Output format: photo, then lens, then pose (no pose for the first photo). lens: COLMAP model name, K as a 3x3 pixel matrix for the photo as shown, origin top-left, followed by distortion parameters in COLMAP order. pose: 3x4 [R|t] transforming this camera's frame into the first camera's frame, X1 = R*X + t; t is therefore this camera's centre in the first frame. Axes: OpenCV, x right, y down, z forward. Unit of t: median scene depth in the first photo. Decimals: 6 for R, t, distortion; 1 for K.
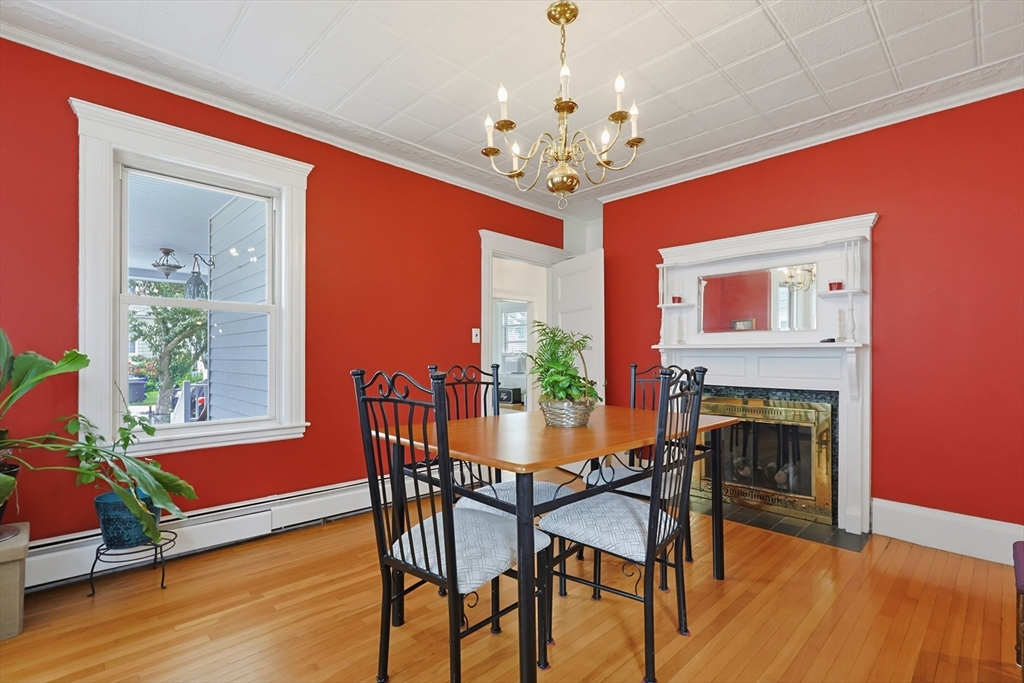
lens RADIAL K [[465.8, 0, 509.9], [0, 465.8, 348.7], [0, 0, 1]] dist [0.002337, 0.000277]
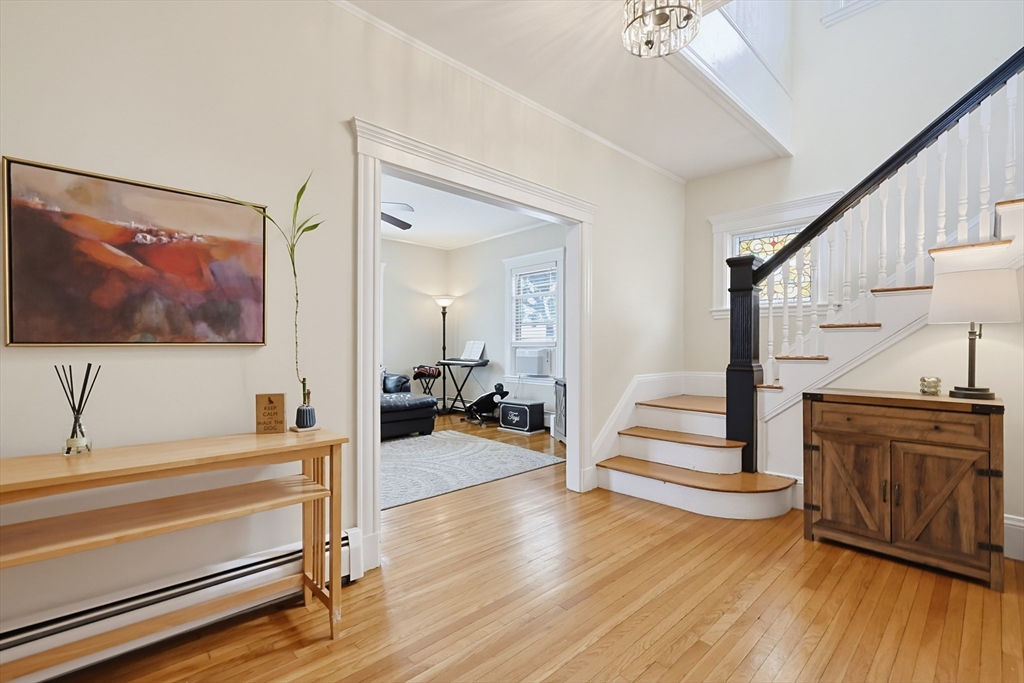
lens RADIAL K [[465.8, 0, 511.4], [0, 465.8, 345.9], [0, 0, 1]] dist [0.002337, 0.000277]
pose [[0.999797, 0.003492, -0.019840, -0.004889], [-0.003370, 0.999975, 0.006176, 0.011646], [0.019861, -0.006108, 0.999784, 0.432713]]
